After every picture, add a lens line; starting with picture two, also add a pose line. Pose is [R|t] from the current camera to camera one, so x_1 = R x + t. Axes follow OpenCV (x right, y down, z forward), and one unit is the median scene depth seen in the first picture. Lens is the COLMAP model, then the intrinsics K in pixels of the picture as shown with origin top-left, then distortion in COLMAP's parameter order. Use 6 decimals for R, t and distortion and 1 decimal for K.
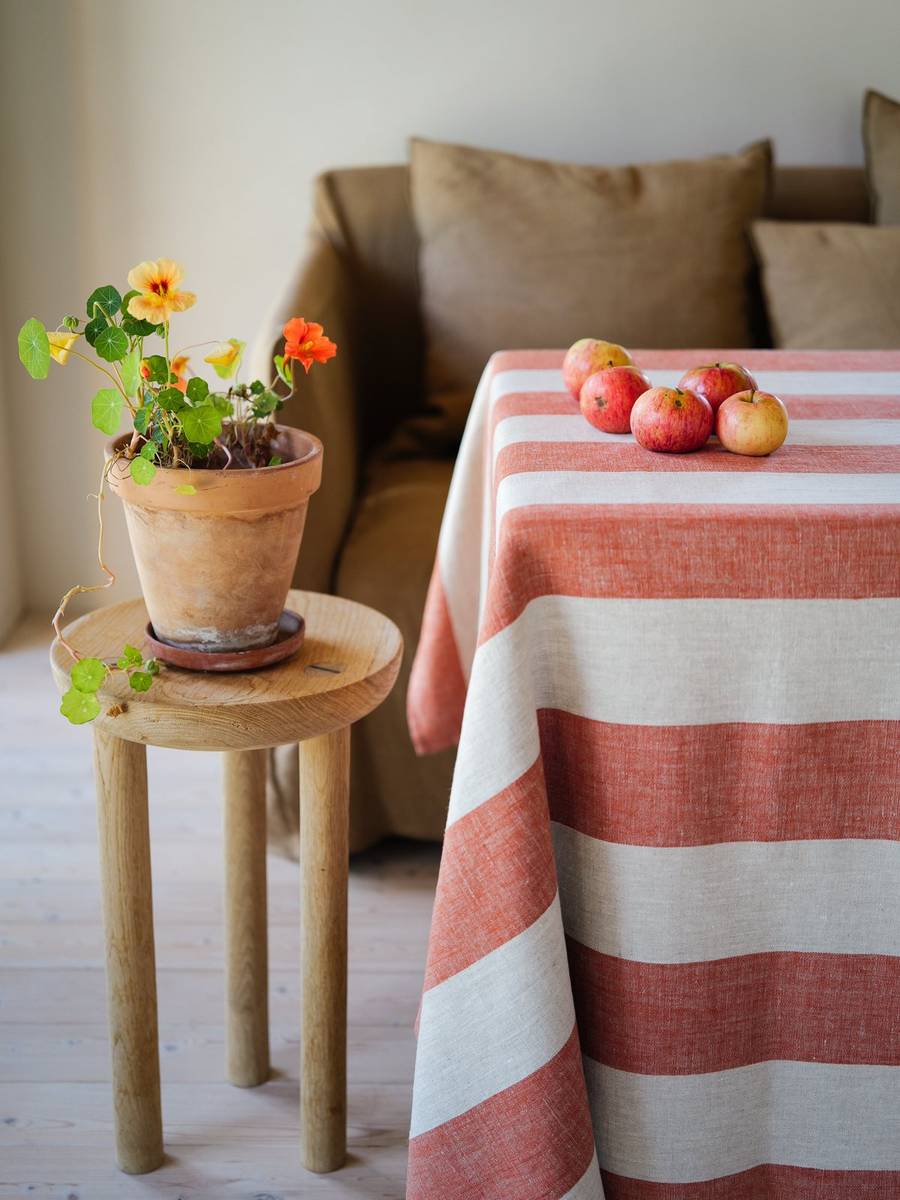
lens RADIAL K [[1606.3, 0, 472.1], [0, 1606.3, 601.3], [0, 0, 1]] dist [0.030978, 0.022819]
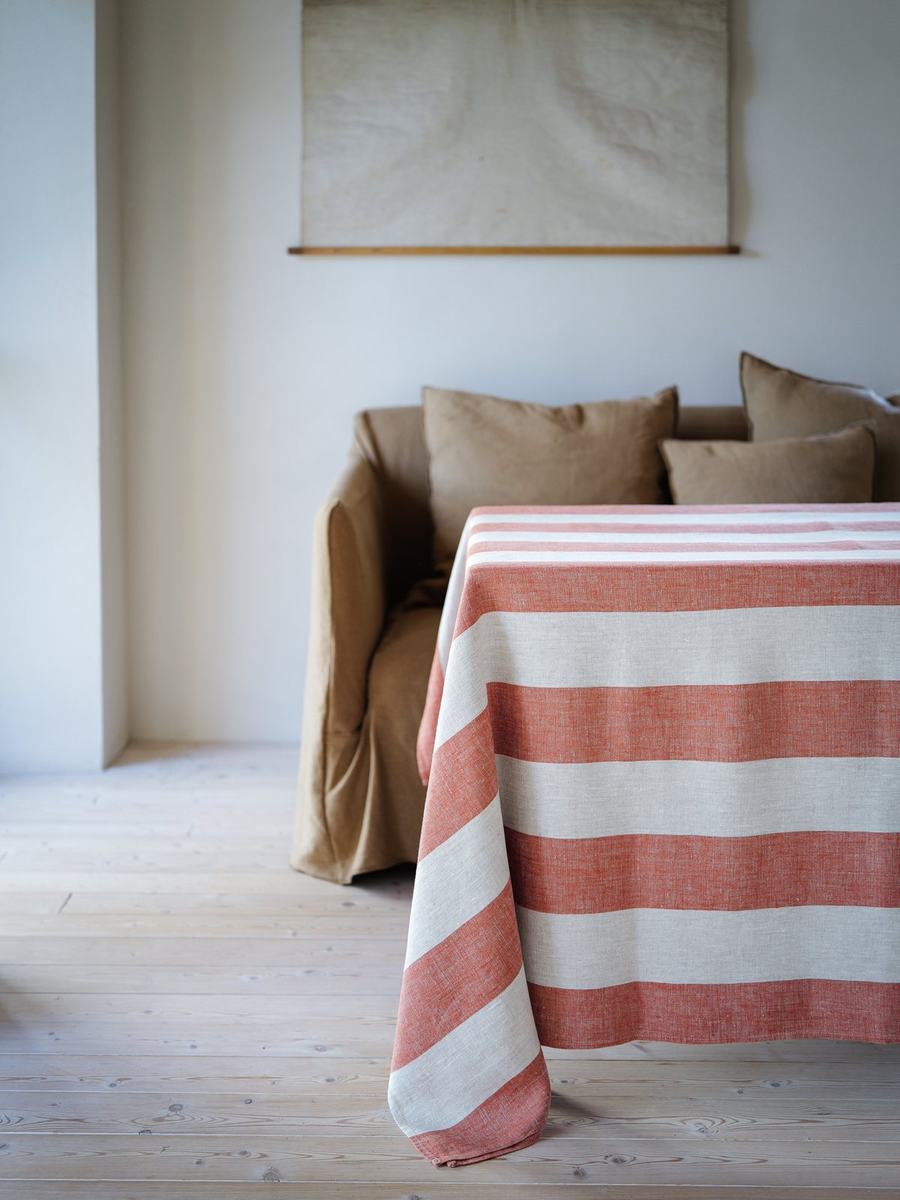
lens RADIAL K [[1783.0, 0, 450.0], [0, 1783.0, 600.0], [0, 0, 1]] dist [-0.000033, 0.196777]
pose [[0.999507, -0.004400, -0.031071, 0.056950], [-0.001575, 0.981838, -0.189716, 0.331642], [0.031341, 0.189671, 0.981347, -0.864046]]
